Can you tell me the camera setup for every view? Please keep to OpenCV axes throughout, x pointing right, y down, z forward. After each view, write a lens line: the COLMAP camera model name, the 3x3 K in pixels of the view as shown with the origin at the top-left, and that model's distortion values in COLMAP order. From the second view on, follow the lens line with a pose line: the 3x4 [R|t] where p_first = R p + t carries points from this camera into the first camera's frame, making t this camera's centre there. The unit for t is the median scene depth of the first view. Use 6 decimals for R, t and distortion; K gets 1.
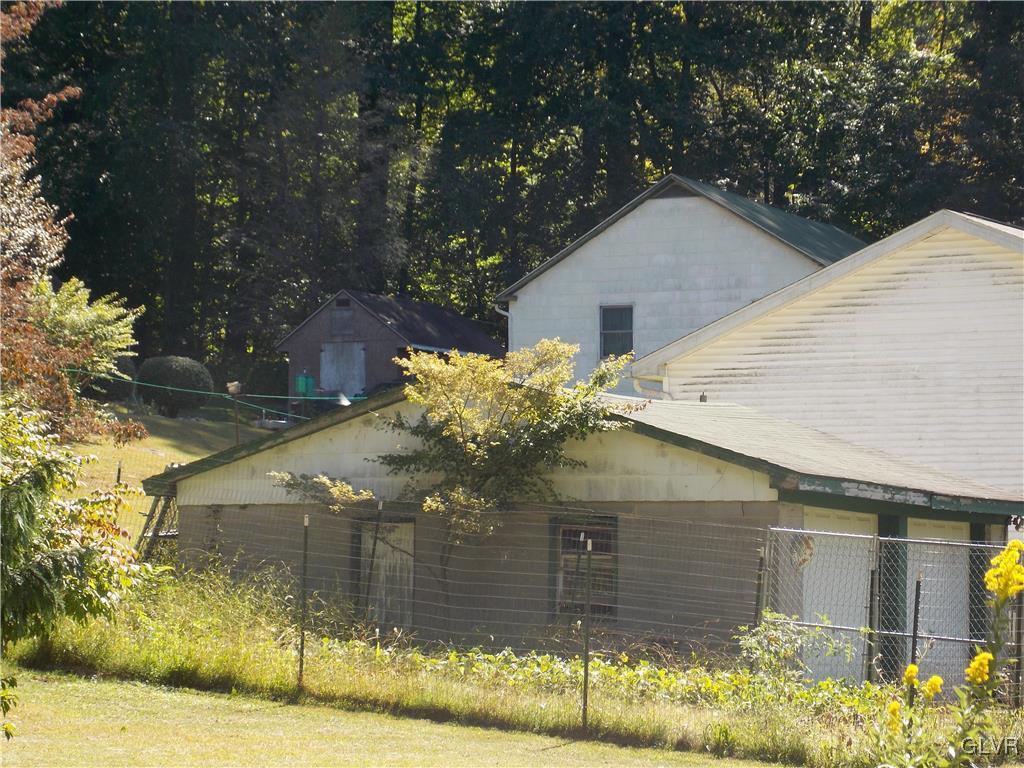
lens RADIAL K [[3352.6, 0, 510.8], [0, 3352.6, 388.4], [0, 0, 1]] dist [0.903446, 0.000000]
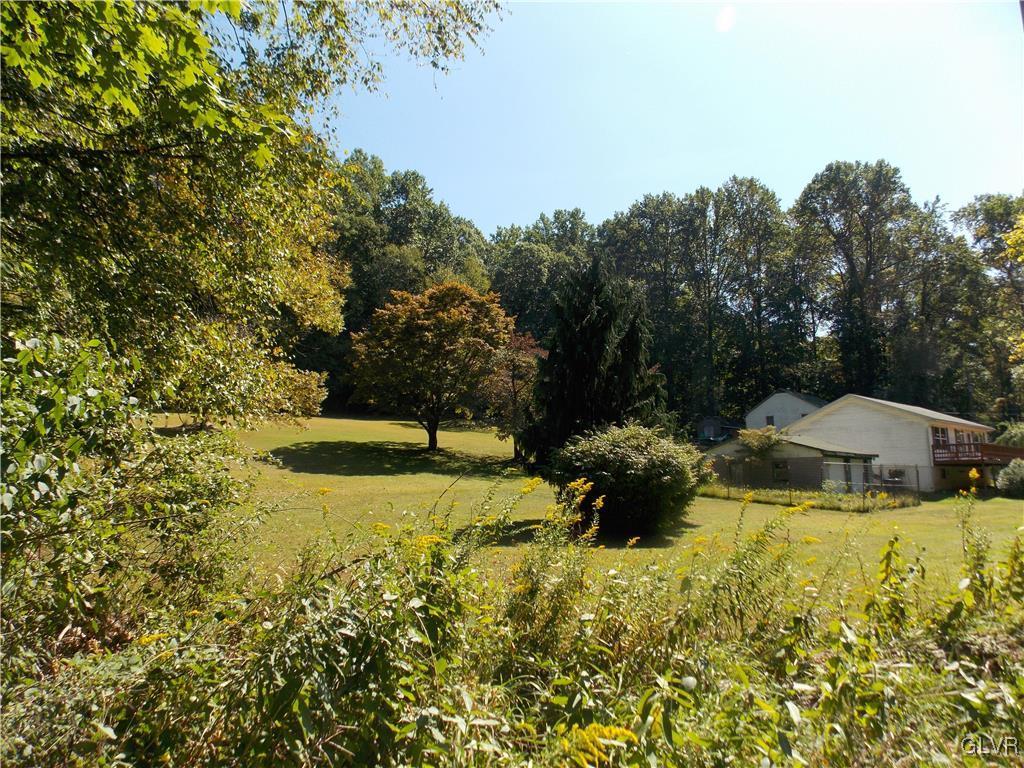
lens RADIAL K [[677.9, 0, 513.1], [0, 677.9, 380.7], [0, 0, 1]] dist [-0.006339, -0.002621]
pose [[0.949819, -0.068224, -0.305268, -0.029367], [0.042016, 0.994907, -0.091621, -0.003511], [0.309964, 0.074197, 0.947849, -0.048060]]
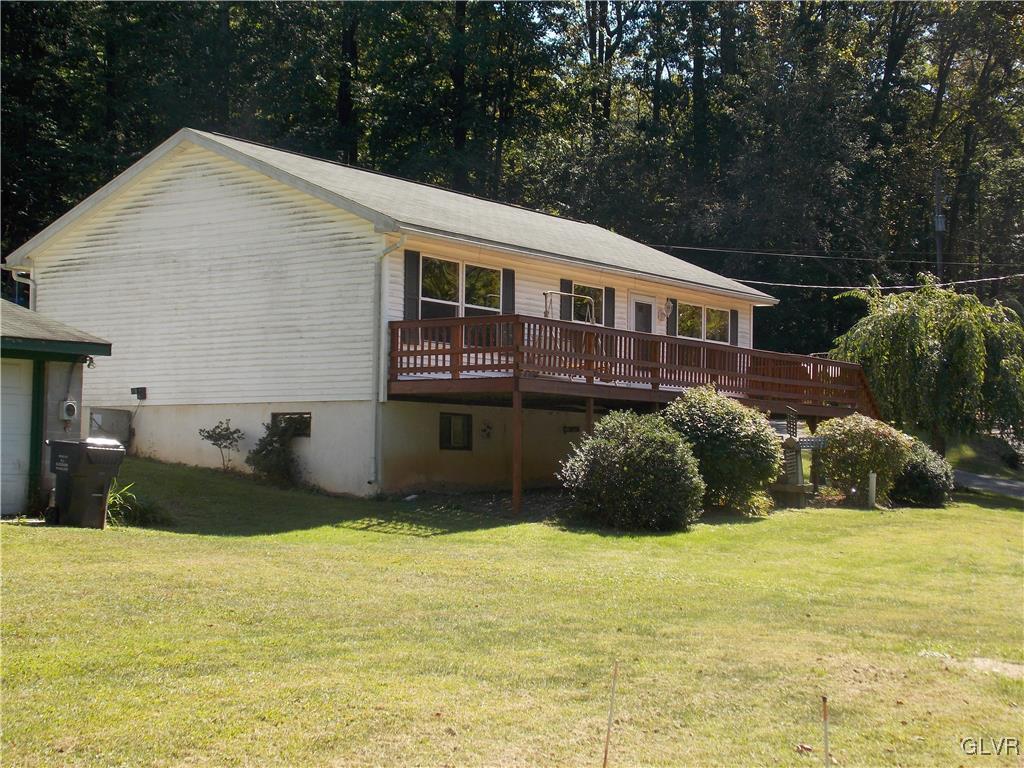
lens RADIAL K [[1675.7, 0, 514.8], [0, 1675.7, 383.6], [0, 0, 1]] dist [0.072886, 0.000000]
pose [[0.996905, -0.004398, -0.078495, 0.299578], [0.005628, 0.999865, 0.015446, 0.034215], [0.078416, -0.015840, 0.996795, 0.381254]]
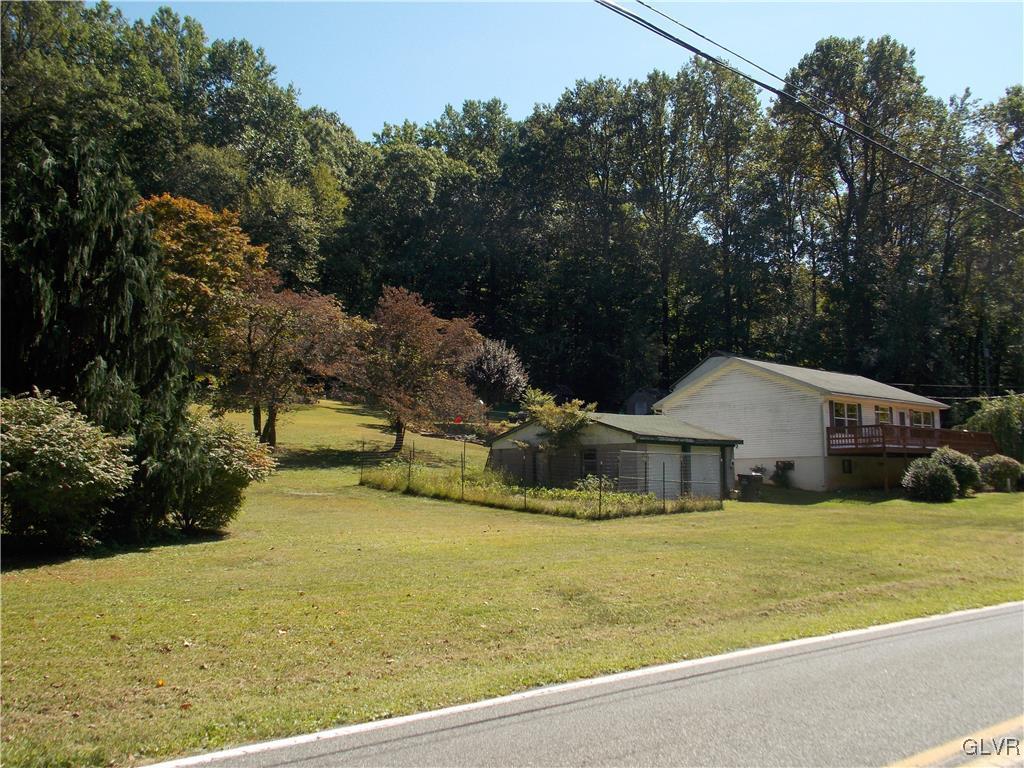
lens RADIAL K [[925.6, 0, 509.1], [0, 925.6, 385.5], [0, 0, 1]] dist [-0.009501, 0.003719]
pose [[0.962148, -0.049324, -0.268025, 0.159400], [0.039874, 0.998380, -0.040590, 0.005802], [0.269593, 0.028367, 0.962556, 0.032780]]
